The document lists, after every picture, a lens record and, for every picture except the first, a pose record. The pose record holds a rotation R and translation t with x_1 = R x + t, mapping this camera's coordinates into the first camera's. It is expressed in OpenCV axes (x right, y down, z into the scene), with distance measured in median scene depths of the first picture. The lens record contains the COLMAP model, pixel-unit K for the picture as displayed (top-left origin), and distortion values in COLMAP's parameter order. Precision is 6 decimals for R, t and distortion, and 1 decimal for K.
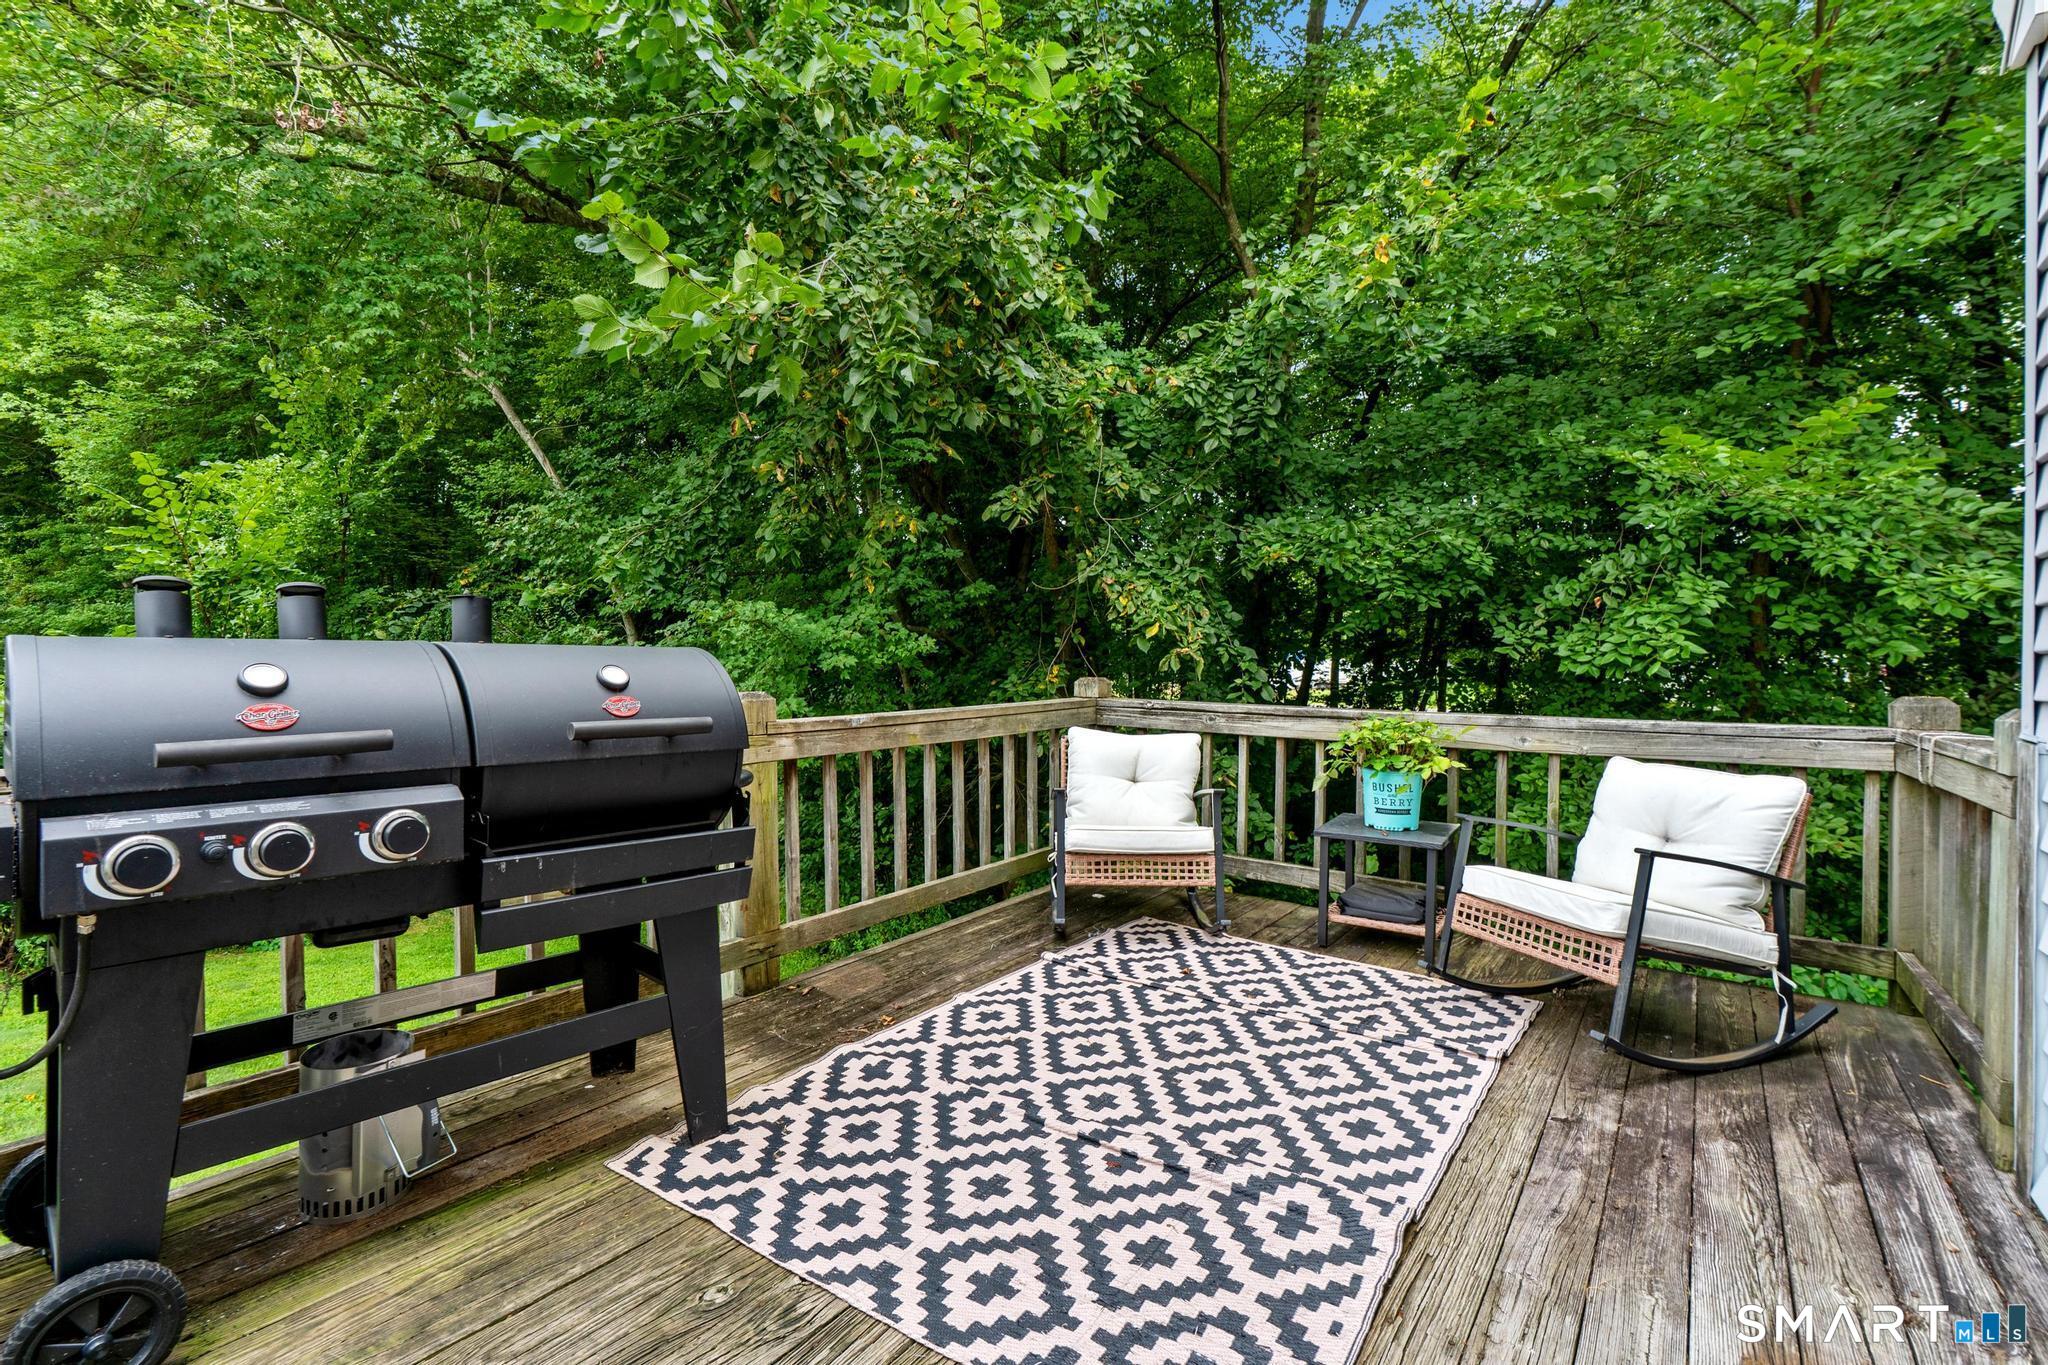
lens RADIAL K [[926.9, 0, 1008.5], [0, 926.9, 681.7], [0, 0, 1]] dist [-0.010450, 0.004007]
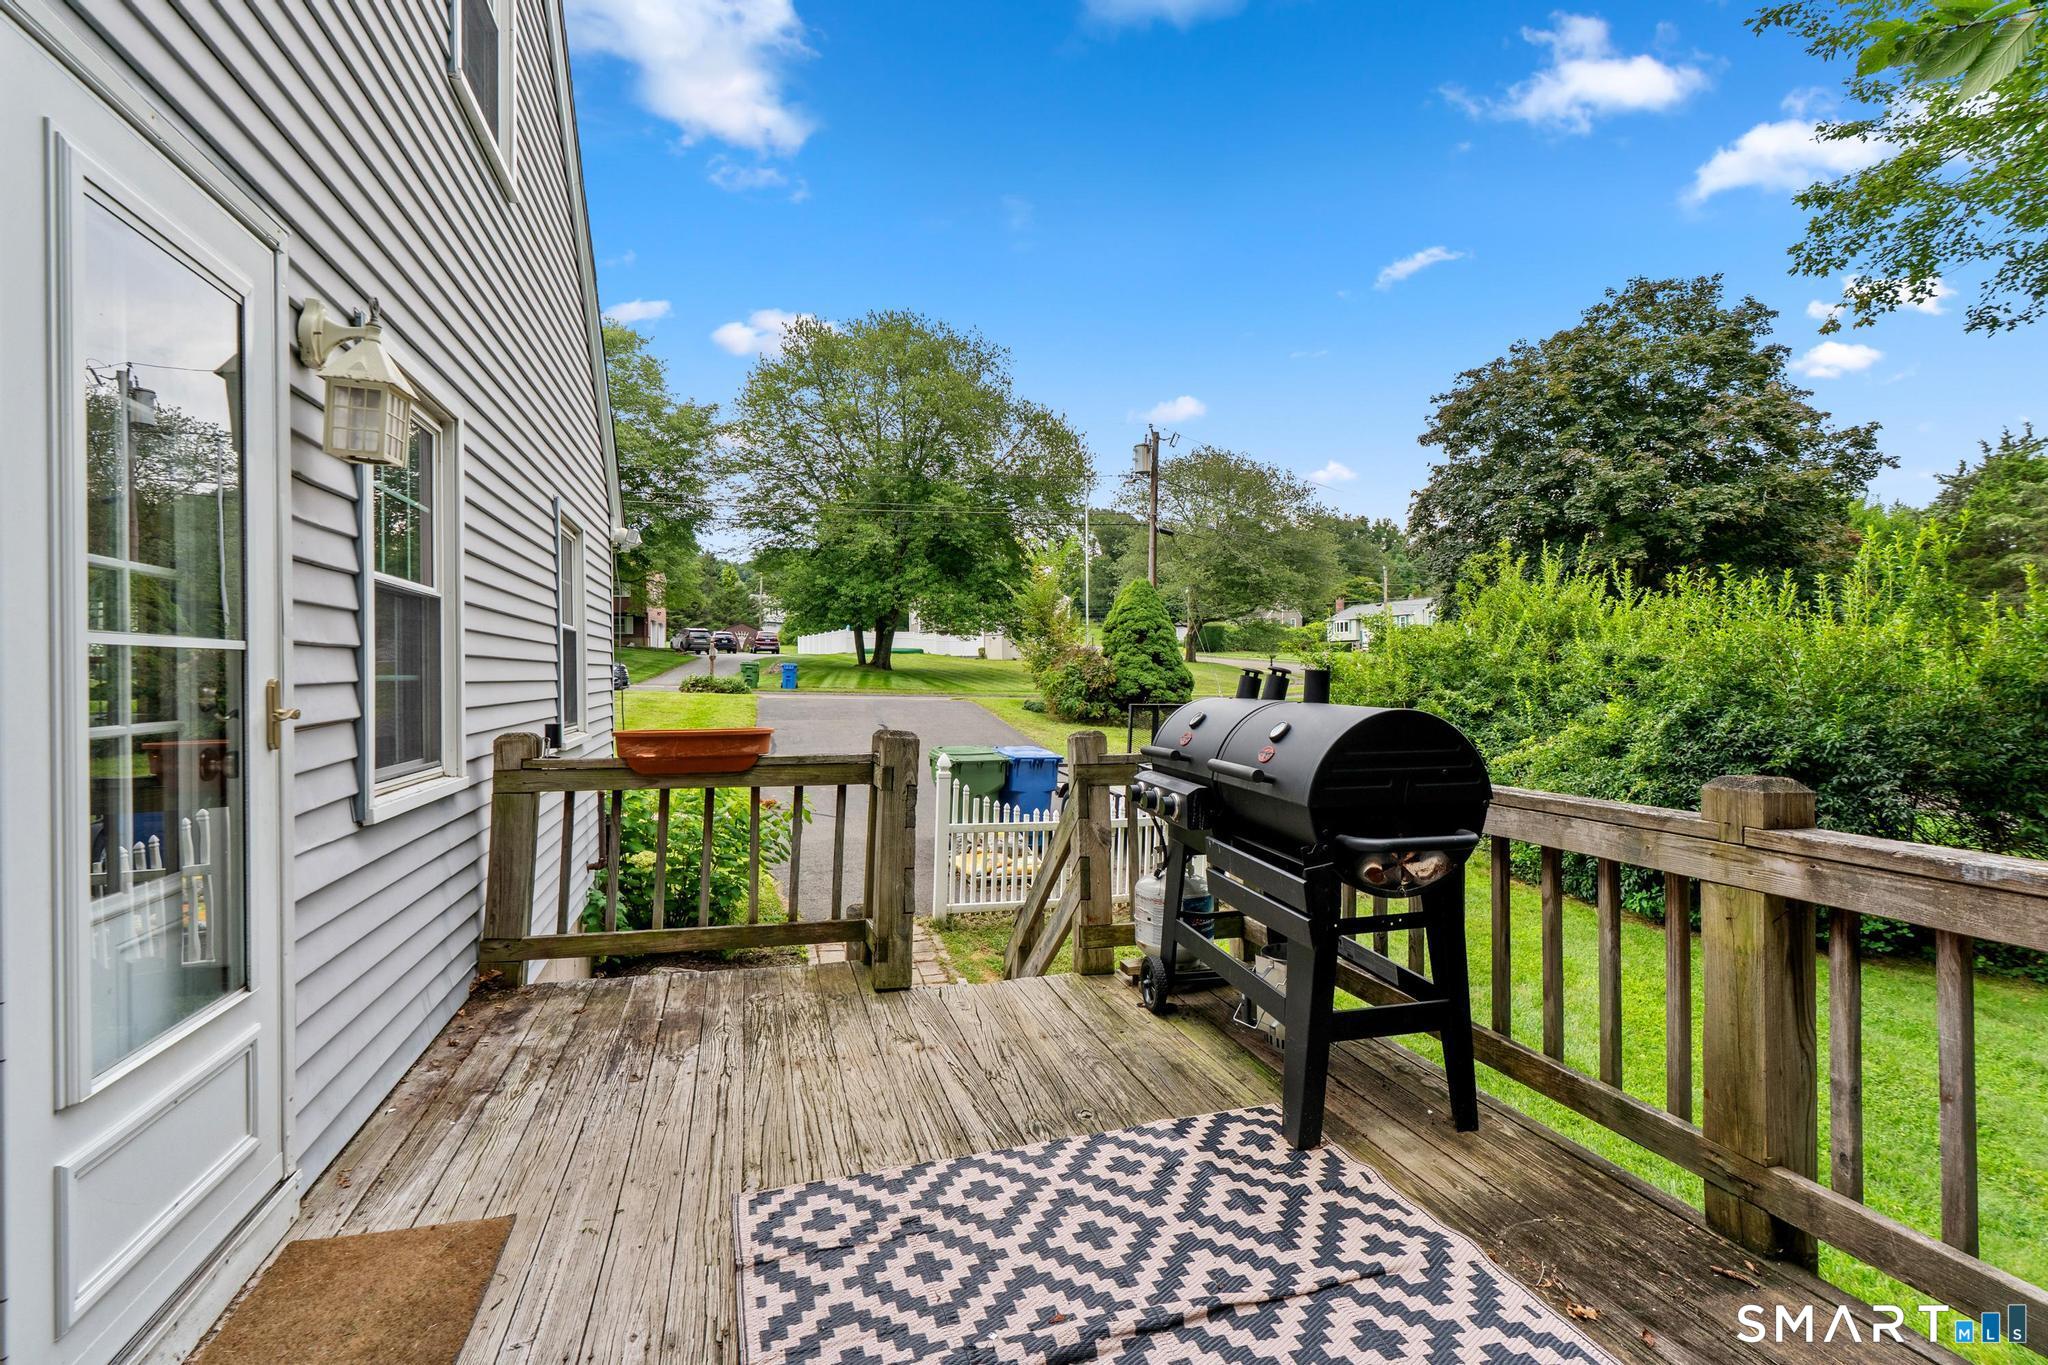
lens RADIAL K [[926.9, 0, 1010.2], [0, 926.9, 675.7], [0, 0, 1]] dist [-0.010450, 0.004007]
pose [[-0.605325, 0.003695, -0.795970, 0.956246], [-0.005589, 0.999945, 0.008892, -0.109738], [0.795959, 0.009831, -0.605271, 1.700084]]
